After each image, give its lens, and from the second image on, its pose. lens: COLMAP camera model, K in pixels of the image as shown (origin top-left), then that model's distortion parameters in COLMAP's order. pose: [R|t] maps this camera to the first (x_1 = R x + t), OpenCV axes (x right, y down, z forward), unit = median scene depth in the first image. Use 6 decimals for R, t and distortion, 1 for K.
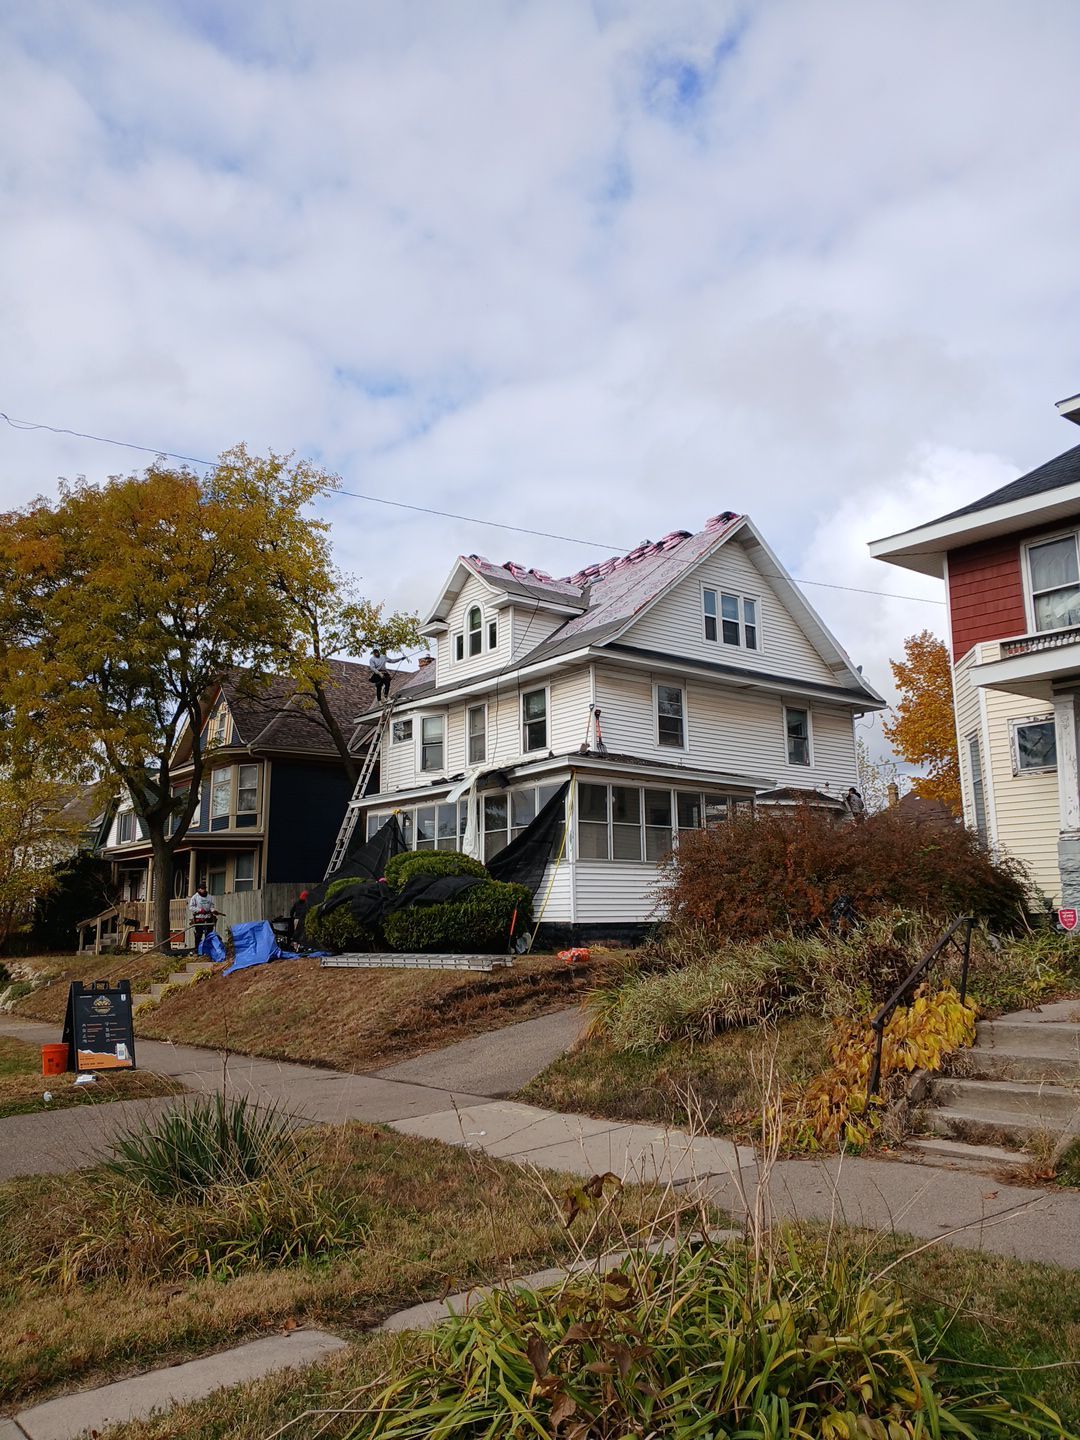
lens RADIAL K [[1071.2, 0, 540.0], [0, 1071.2, 720.0], [0, 0, 1]] dist [0.074090, -0.123139]
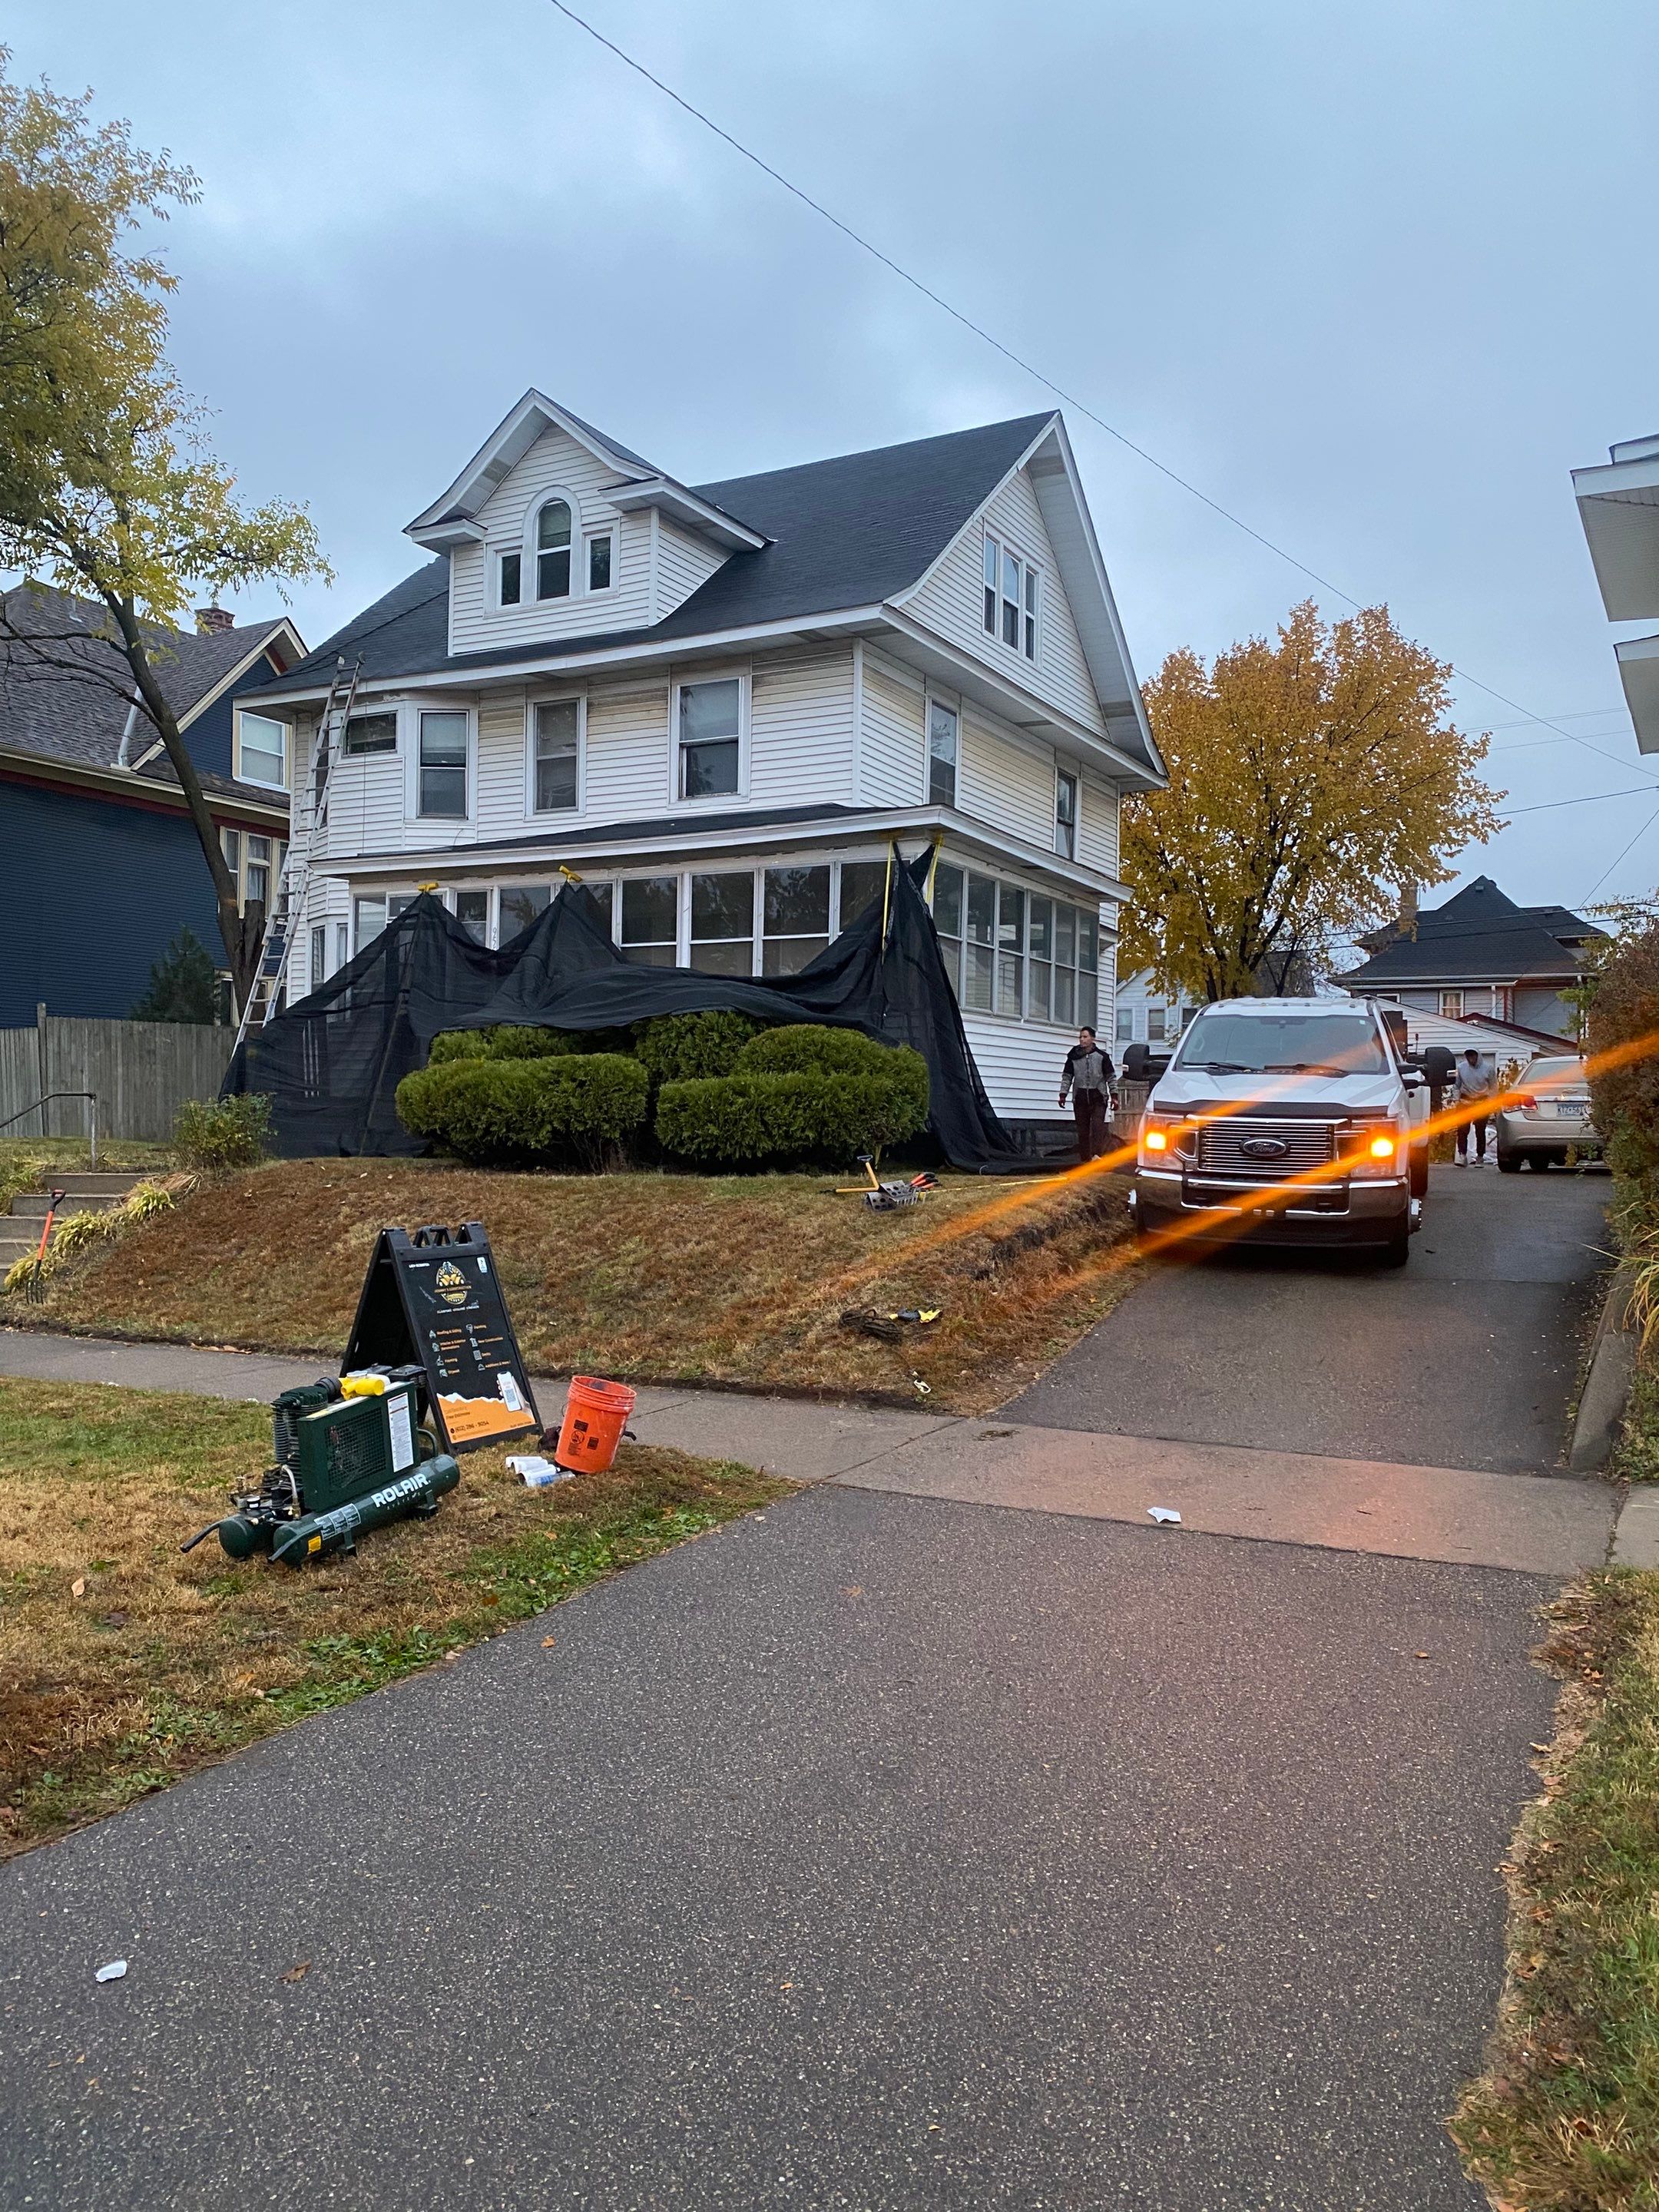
lens RADIAL K [[1645.4, 0, 829.5], [0, 1645.4, 1106.0], [0, 0, 1]] dist [0.074090, -0.123139]
pose [[0.921158, 0.029761, 0.388049, -0.240240], [-0.098357, 0.982508, 0.158129, 0.040099], [-0.376555, -0.183829, 0.907972, 0.184899]]
